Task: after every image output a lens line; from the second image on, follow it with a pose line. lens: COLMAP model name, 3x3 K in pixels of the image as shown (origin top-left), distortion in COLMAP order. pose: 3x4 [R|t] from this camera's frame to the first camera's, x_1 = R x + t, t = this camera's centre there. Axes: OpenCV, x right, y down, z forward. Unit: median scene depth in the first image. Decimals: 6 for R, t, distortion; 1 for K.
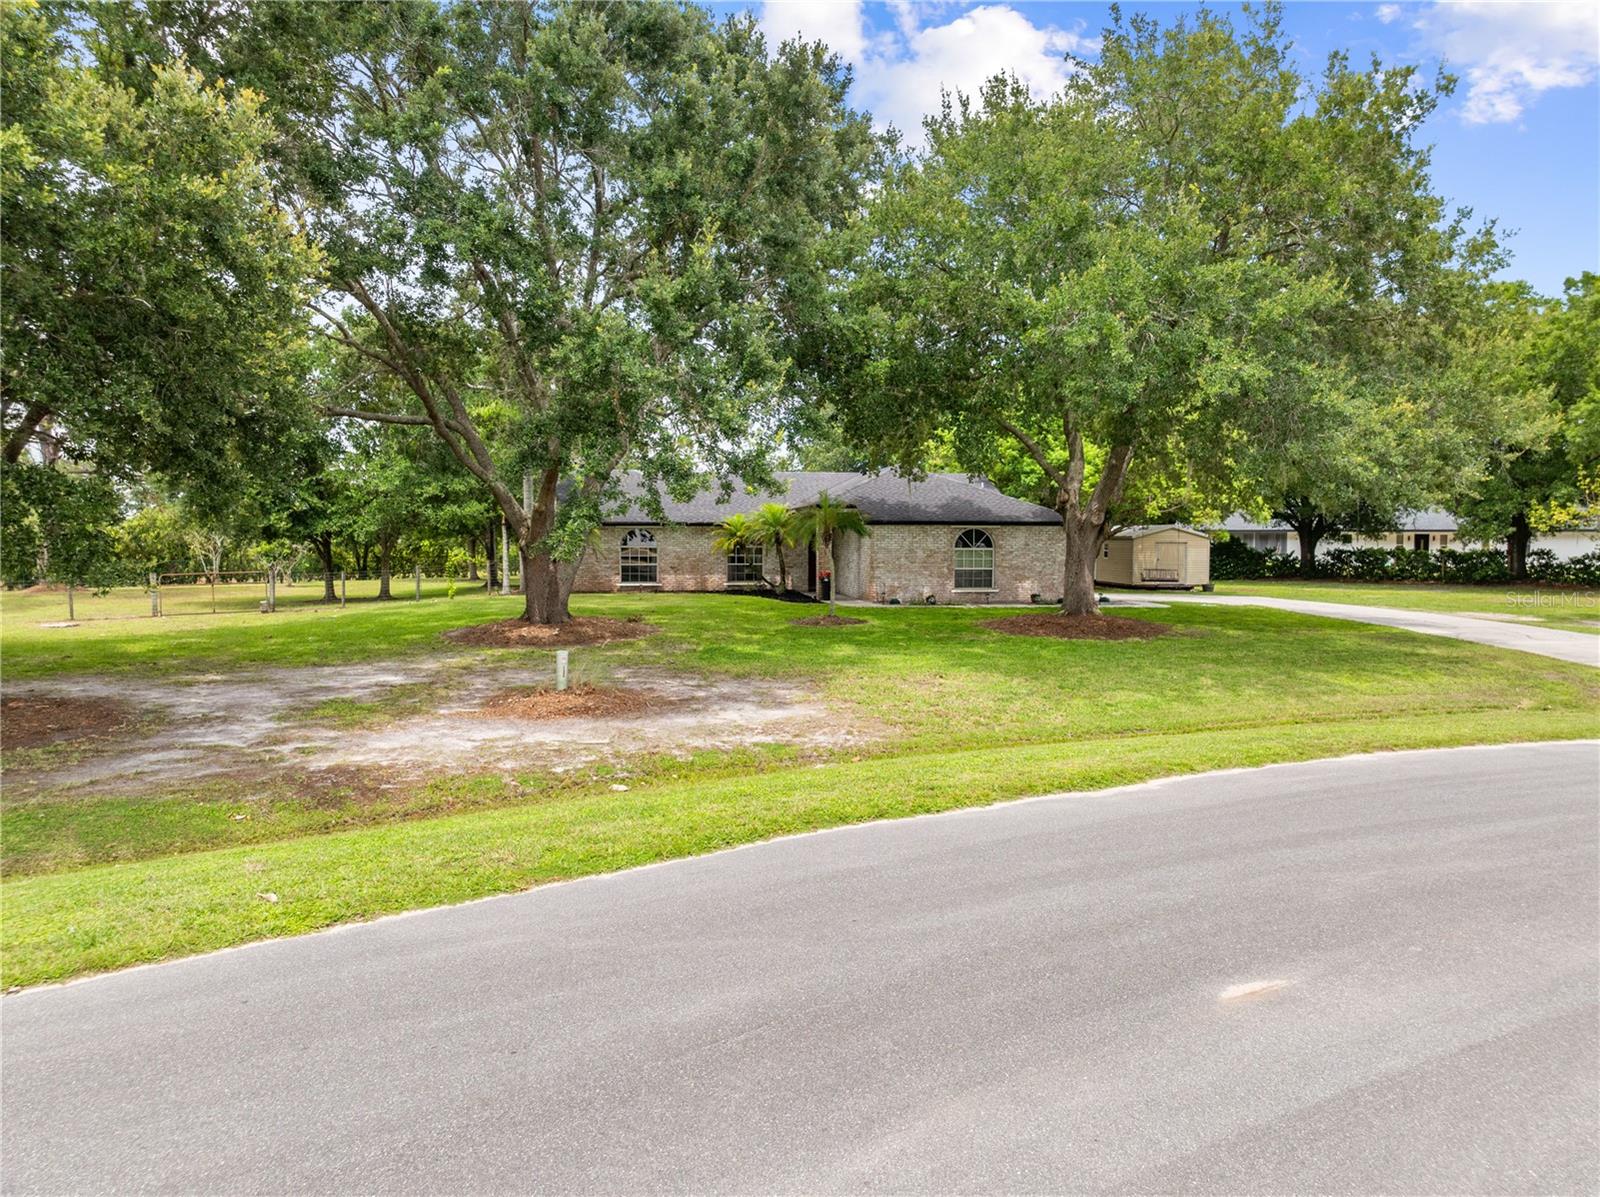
lens RADIAL K [[1118.1, 0, 800.0], [0, 1118.1, 598.5], [0, 0, 1]] dist [-0.023991, 0.002412]
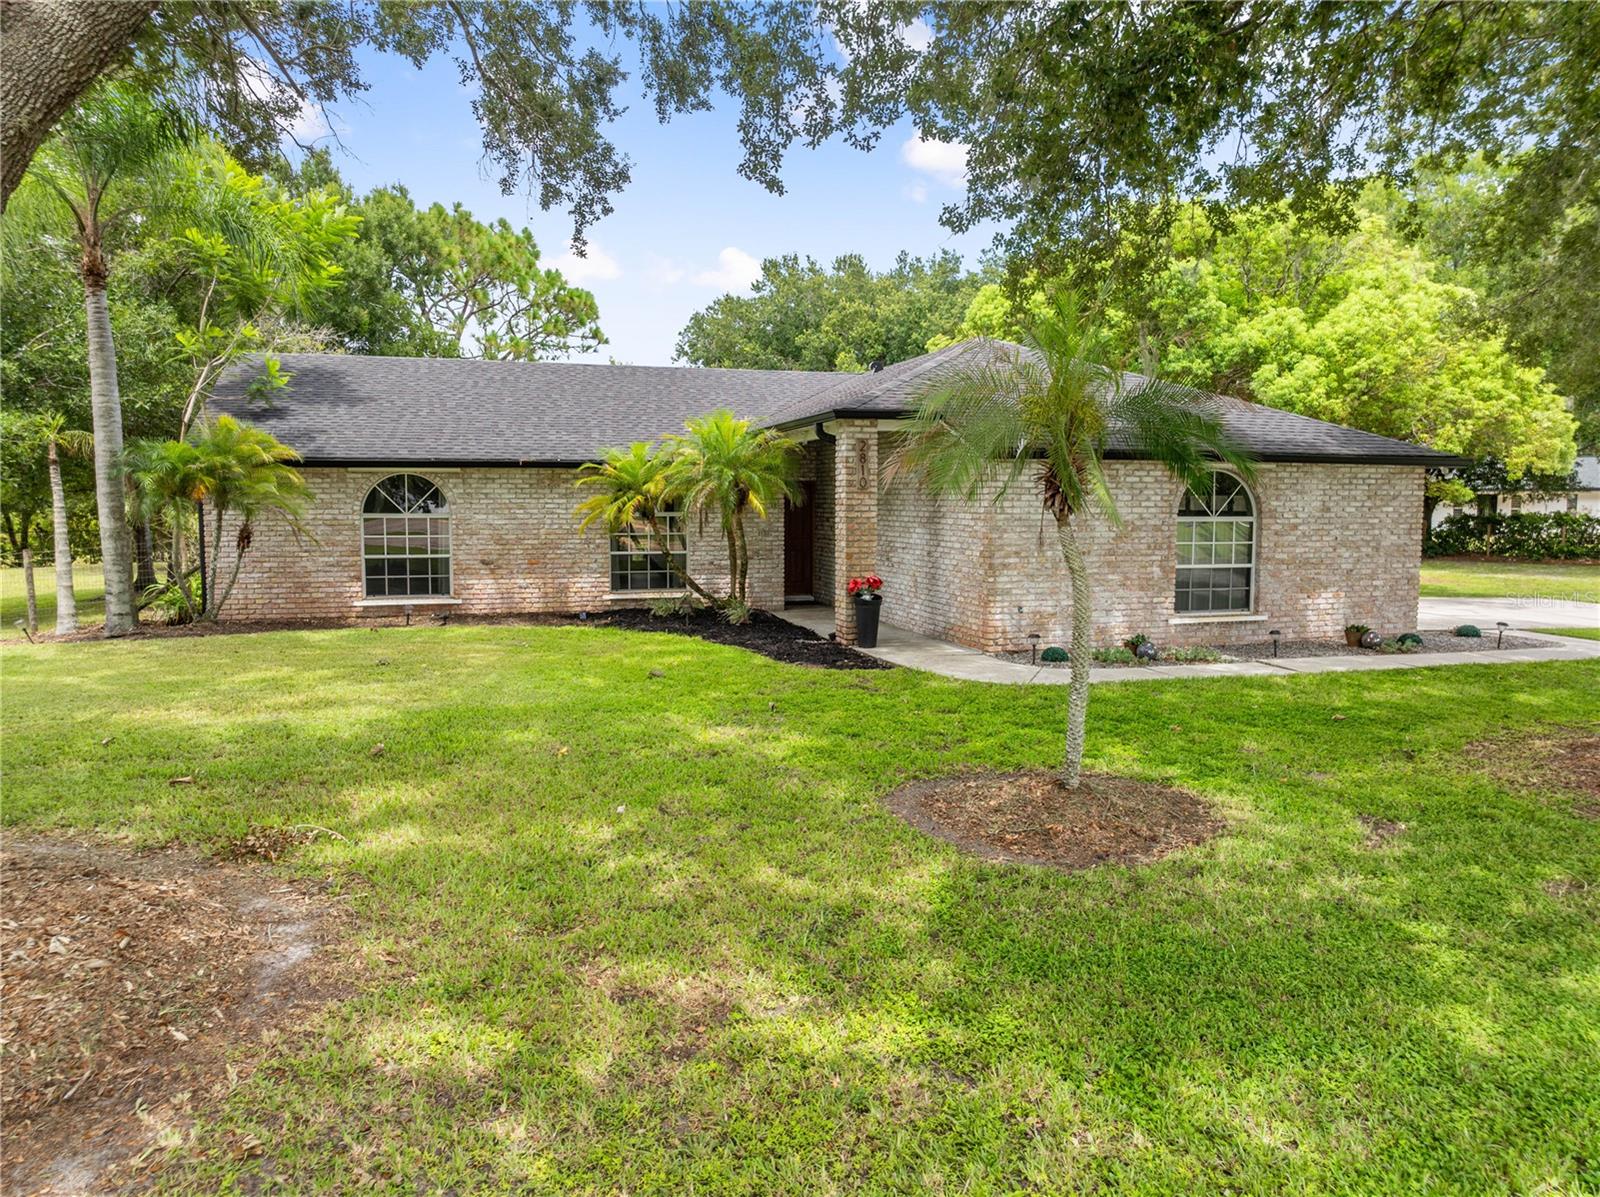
lens RADIAL K [[1118.1, 0, 800.0], [0, 1118.1, 598.5], [0, 0, 1]] dist [-0.023991, 0.002412]
pose [[0.989302, -0.016562, 0.144938, -0.060643], [0.010293, 0.998983, 0.043898, -0.034195], [-0.145518, -0.041936, 0.988466, 0.595792]]
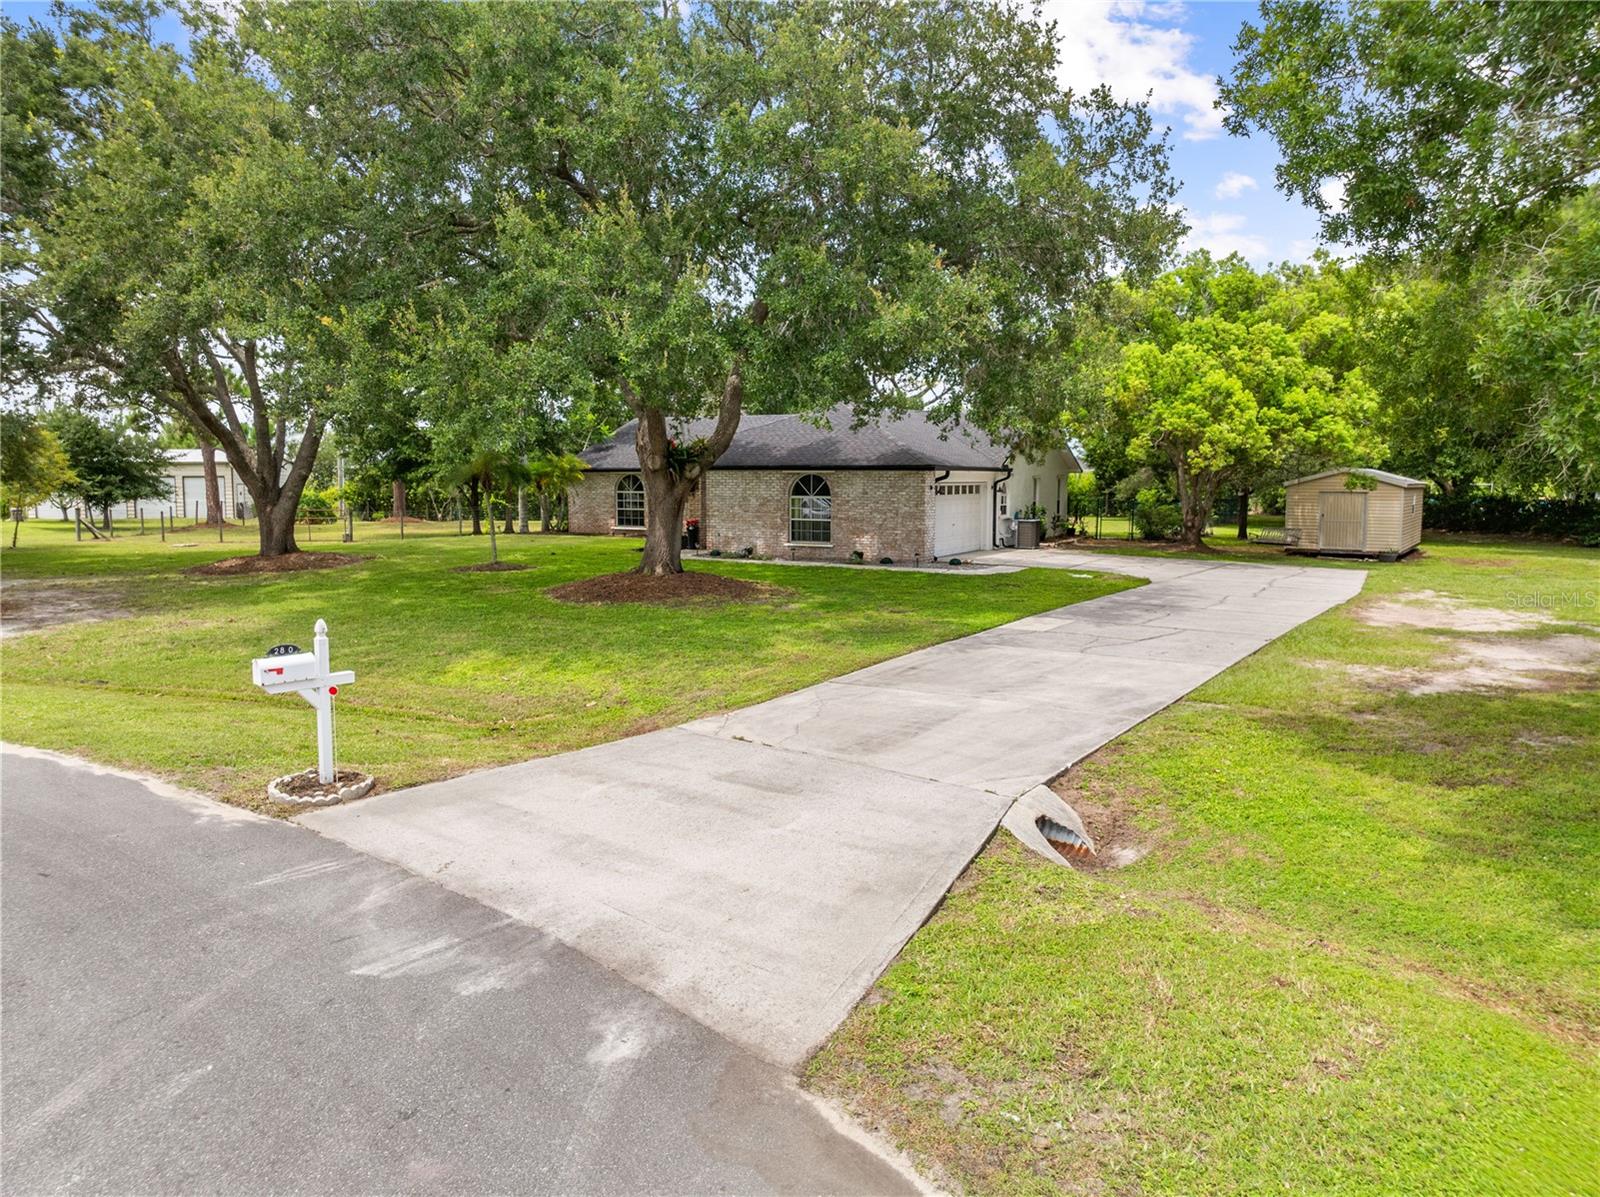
lens RADIAL K [[1118.1, 0, 800.0], [0, 1118.1, 598.5], [0, 0, 1]] dist [-0.023991, 0.002412]
pose [[0.793129, 0.064986, -0.605577, 0.675087], [-0.033863, 0.997458, 0.062689, -0.019433], [0.608112, -0.029214, 0.793313, 0.290748]]
